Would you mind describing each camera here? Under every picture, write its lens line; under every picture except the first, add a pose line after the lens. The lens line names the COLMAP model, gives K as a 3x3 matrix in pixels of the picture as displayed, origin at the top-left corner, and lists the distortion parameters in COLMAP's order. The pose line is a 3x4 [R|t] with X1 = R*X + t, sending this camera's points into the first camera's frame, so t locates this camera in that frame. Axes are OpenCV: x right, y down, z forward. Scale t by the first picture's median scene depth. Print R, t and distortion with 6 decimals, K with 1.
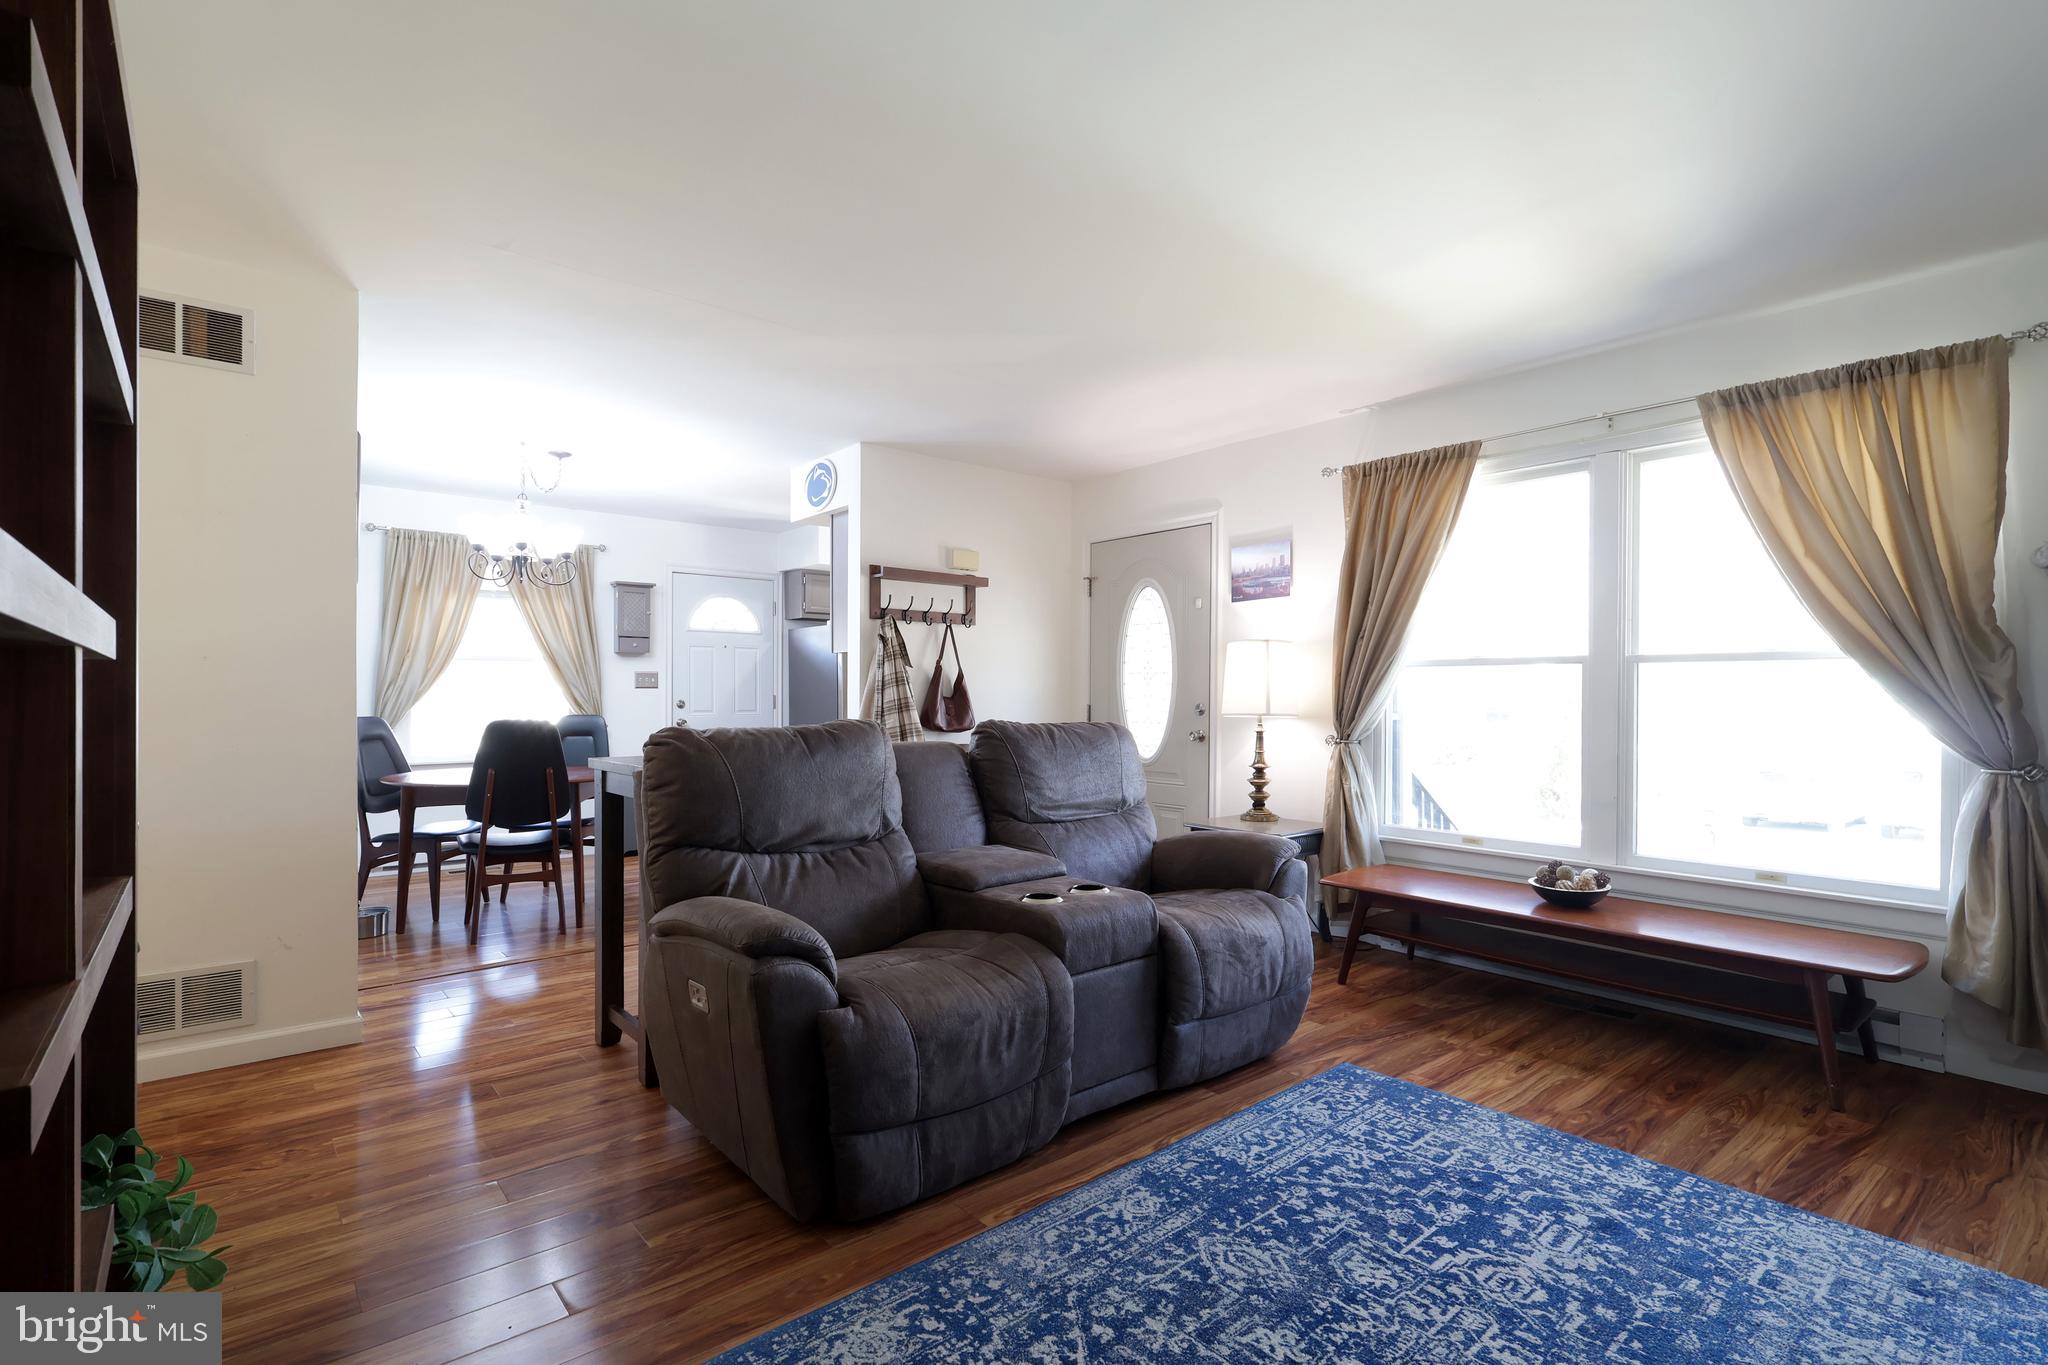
lens RADIAL K [[951.5, 0, 1023.7], [0, 951.5, 702.0], [0, 0, 1]] dist [0.001134, 0.002479]
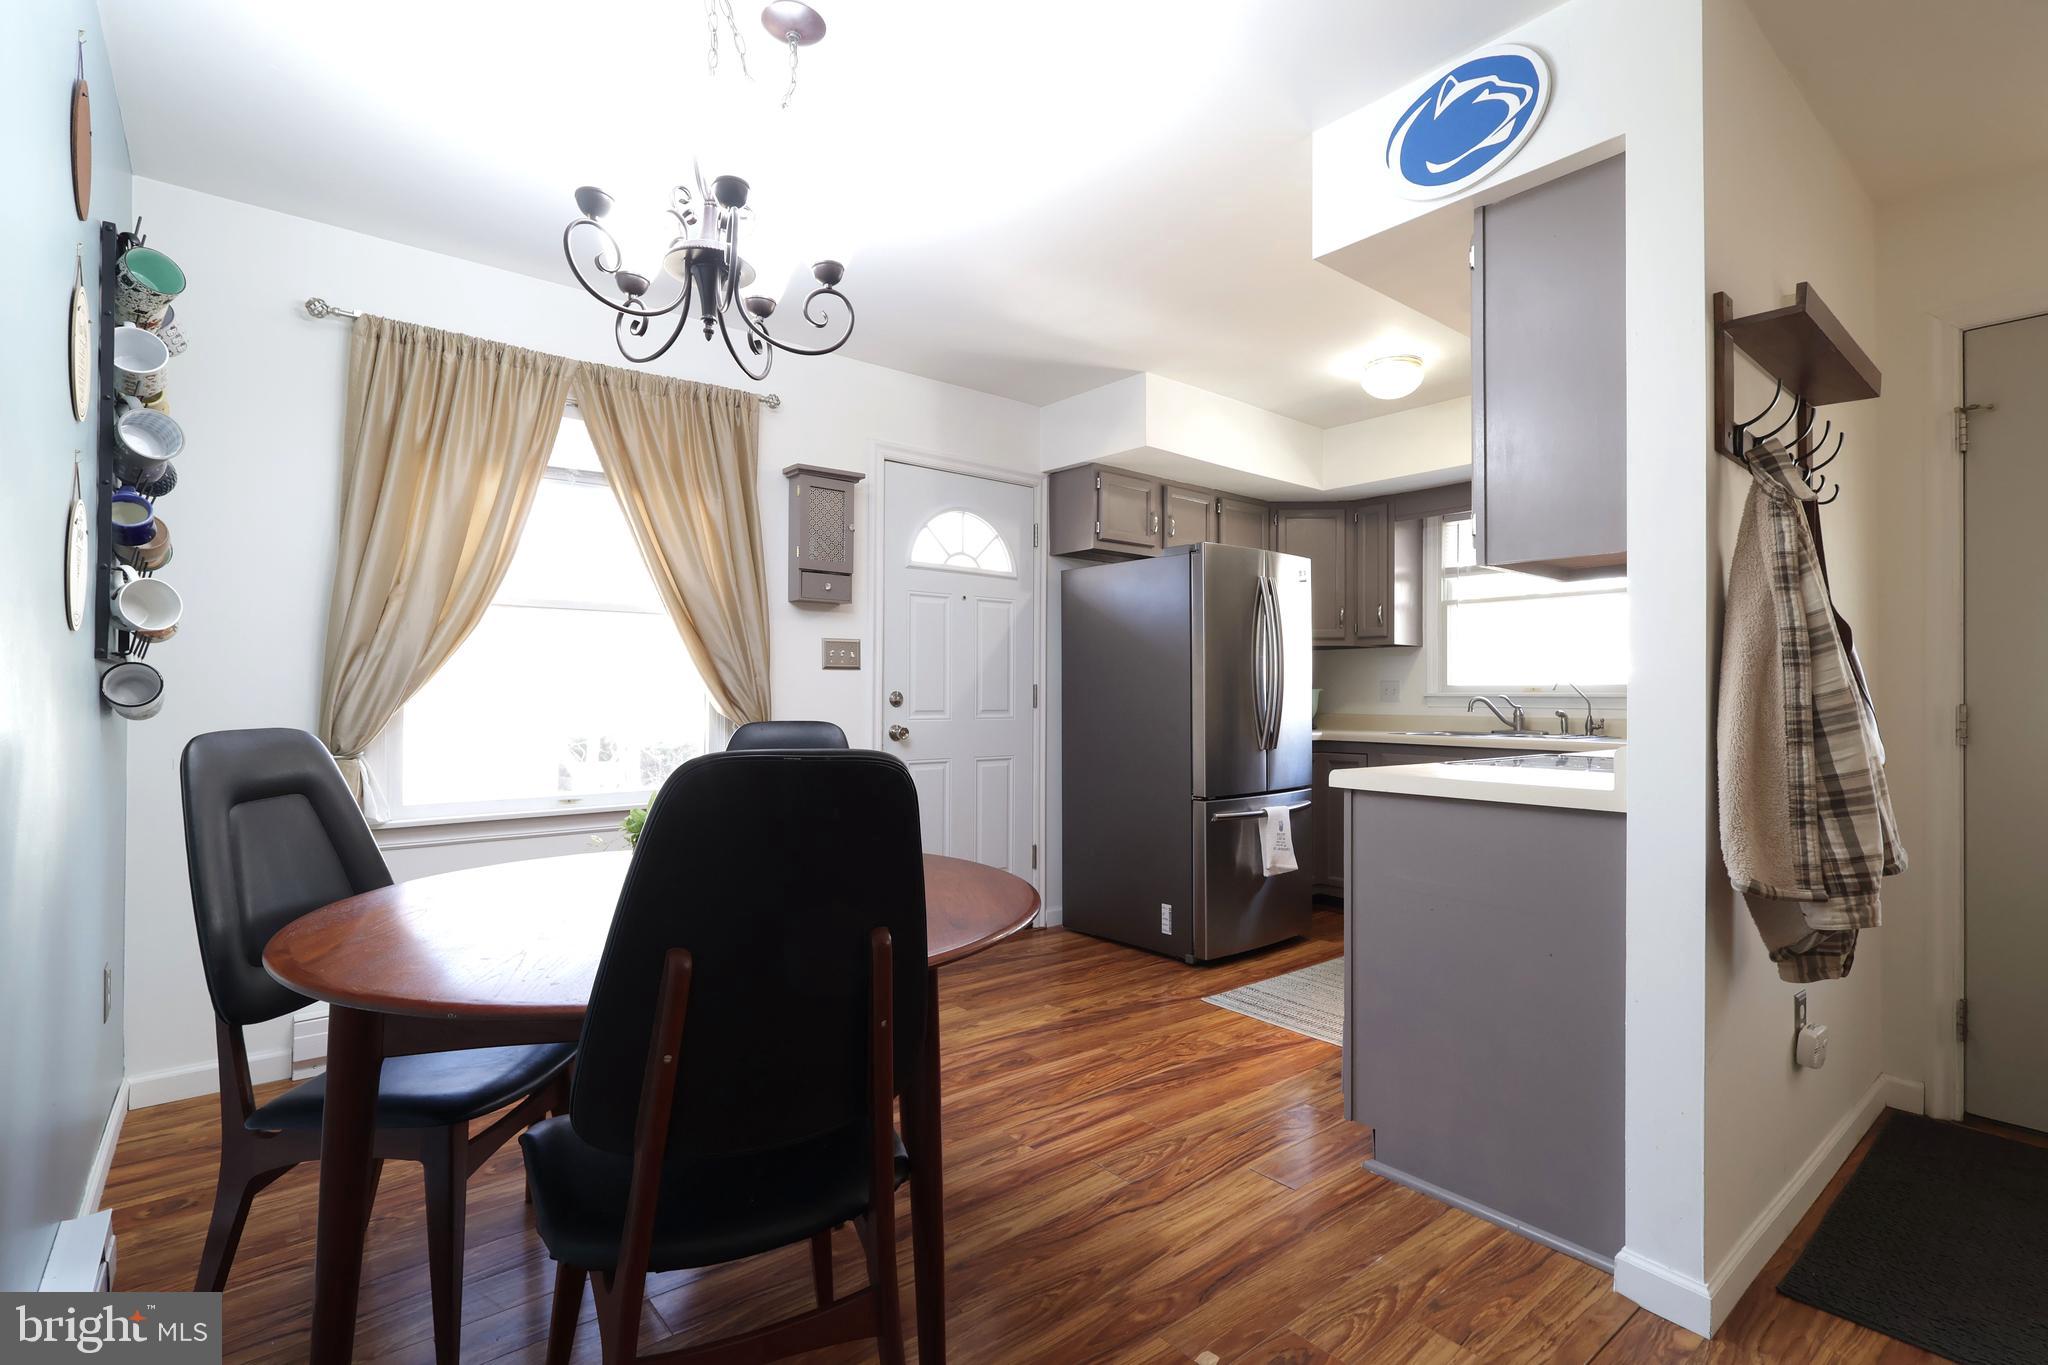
lens RADIAL K [[951.5, 0, 1028.9], [0, 951.5, 683.4], [0, 0, 1]] dist [0.001134, 0.002479]
pose [[0.999933, 0.005088, -0.010406, -0.310602], [-0.005274, 0.999826, -0.017906, 0.002950], [0.010313, 0.017960, 0.999786, 0.503776]]
